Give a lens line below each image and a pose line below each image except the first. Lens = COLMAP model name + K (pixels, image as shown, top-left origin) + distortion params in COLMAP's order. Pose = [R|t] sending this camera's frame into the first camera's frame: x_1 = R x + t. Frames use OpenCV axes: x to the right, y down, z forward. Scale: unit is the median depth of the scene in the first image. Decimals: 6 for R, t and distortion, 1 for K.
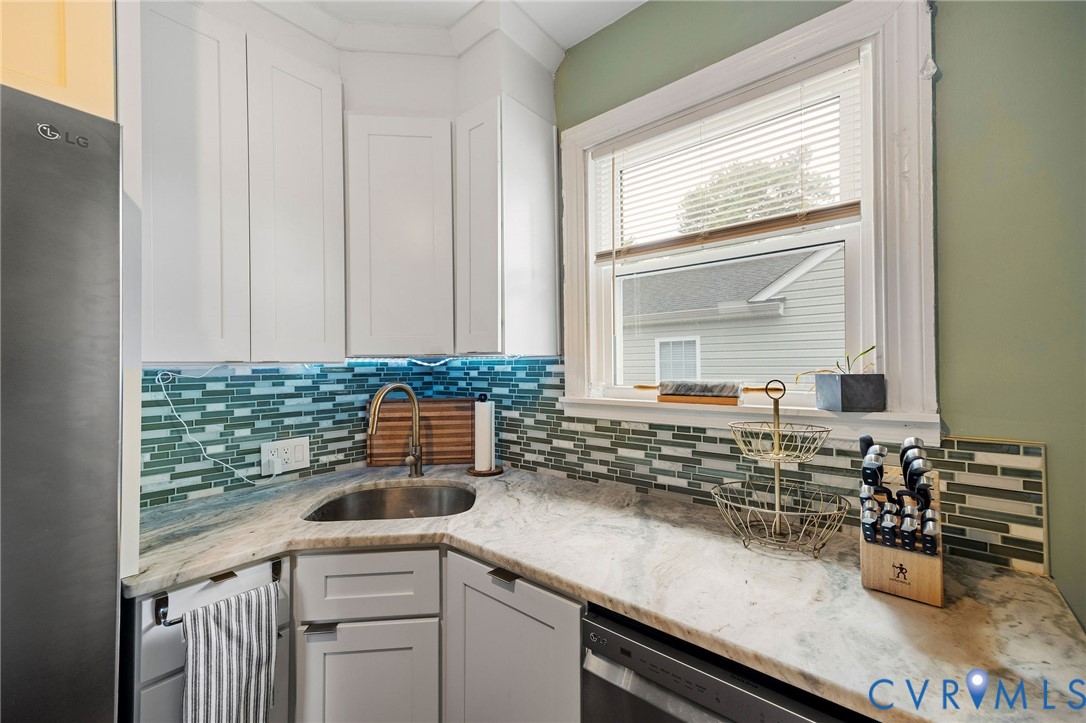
lens RADIAL K [[447.1, 0, 530.3], [0, 447.1, 362.4], [0, 0, 1]] dist [0.013080, -0.000379]
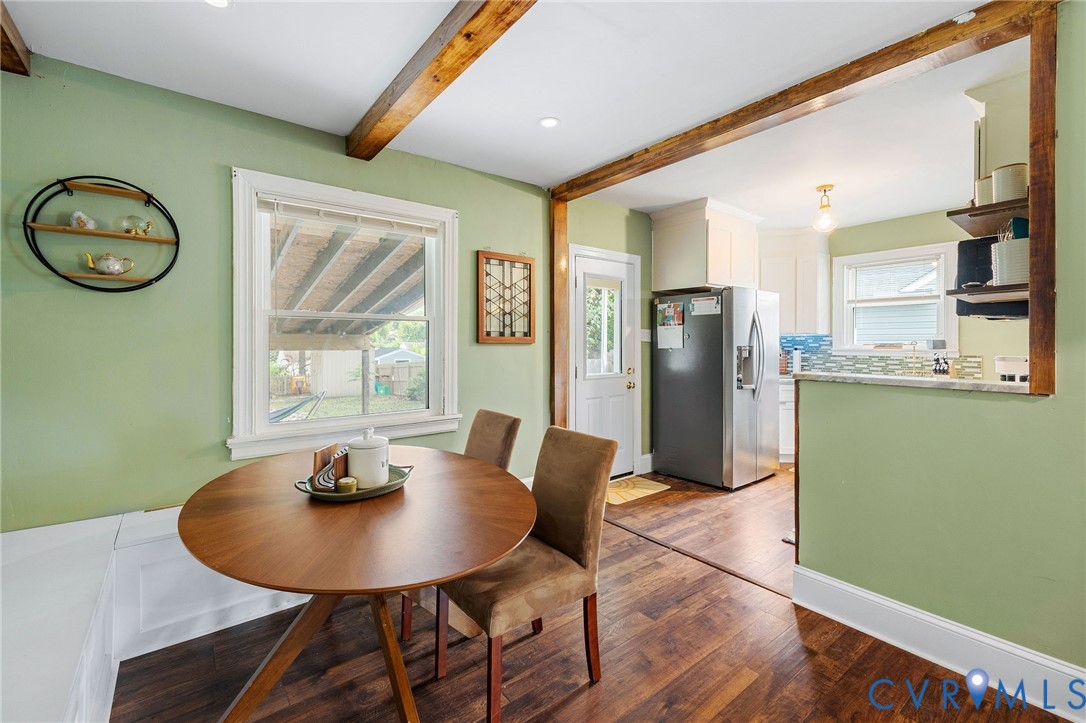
lens RADIAL K [[461.1, 0, 542.5], [0, 461.1, 346.7], [0, 0, 1]] dist [0.016946, -0.000340]
pose [[0.980941, 0.007647, -0.194153, -1.408714], [-0.003412, 0.999749, 0.022138, 0.006205], [0.194274, -0.021054, 0.980721, -2.767147]]
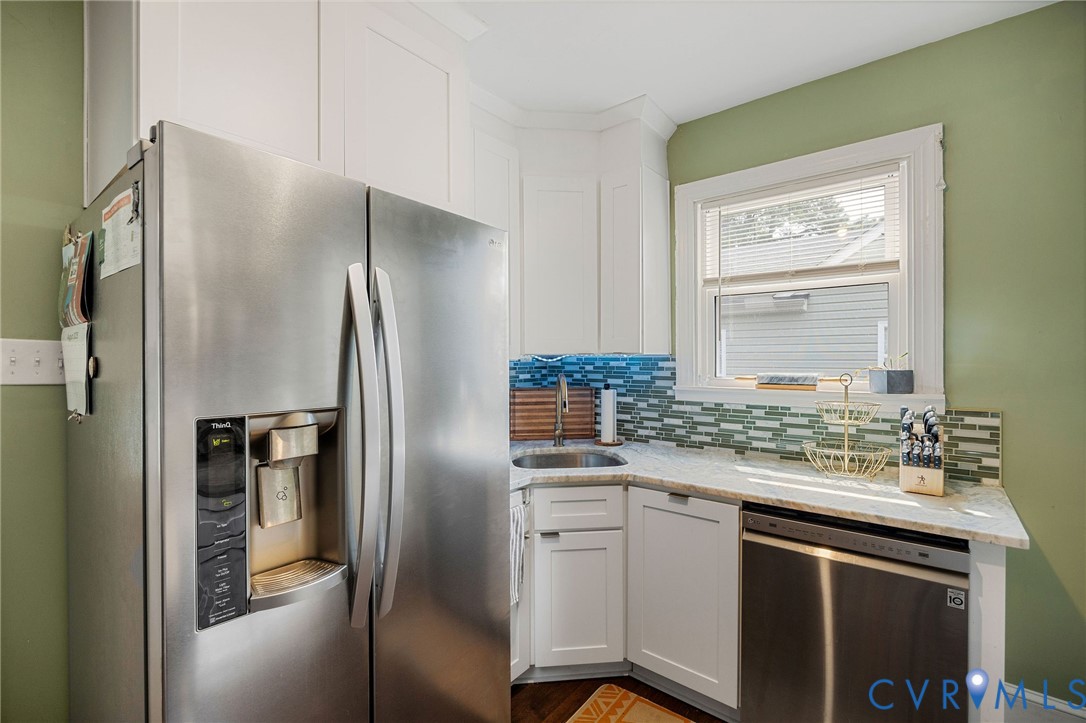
lens RADIAL K [[484.6, 0, 534.7], [0, 484.6, 361.7], [0, 0, 1]] dist [-0.007785, 0.000310]
pose [[0.999706, 0.004061, 0.023895, -0.445840], [-0.004467, 0.999846, 0.016943, -0.020228], [-0.023823, -0.017044, 0.999571, -0.506715]]
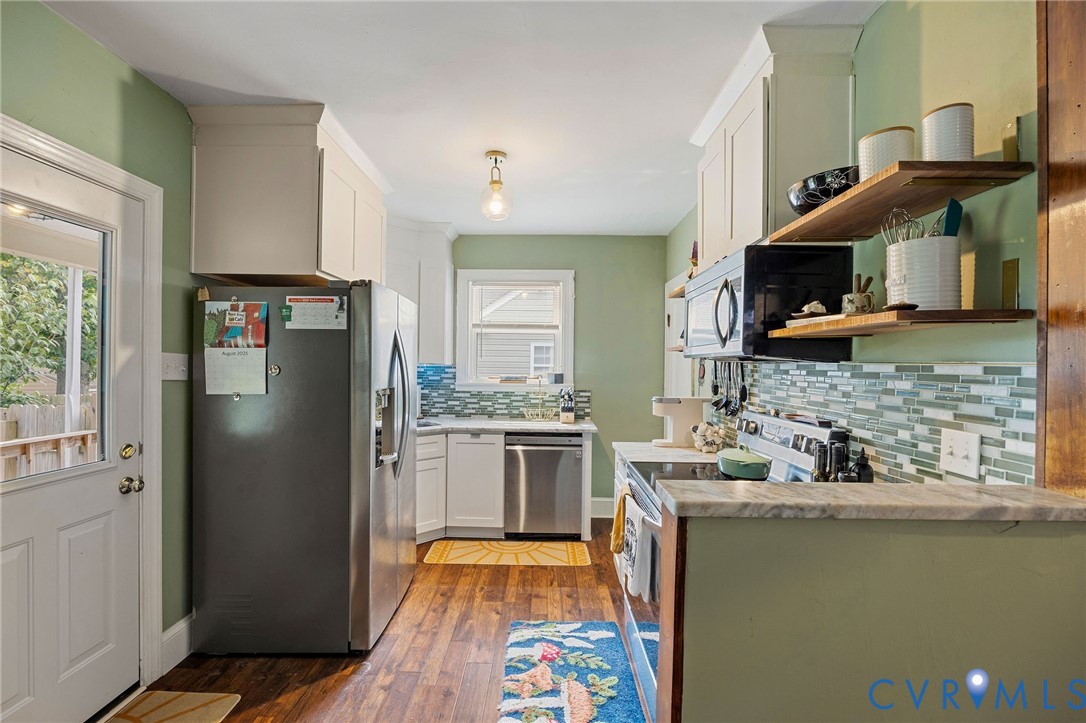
lens RADIAL K [[480.0, 0, 540.2], [0, 480.0, 366.9], [0, 0, 1]] dist [-0.013803, 0.000020]
pose [[0.770692, 0.013351, 0.637068, -1.396963], [-0.023485, 0.999696, 0.007461, -0.039430], [-0.636774, -0.020712, 0.770772, -1.431876]]
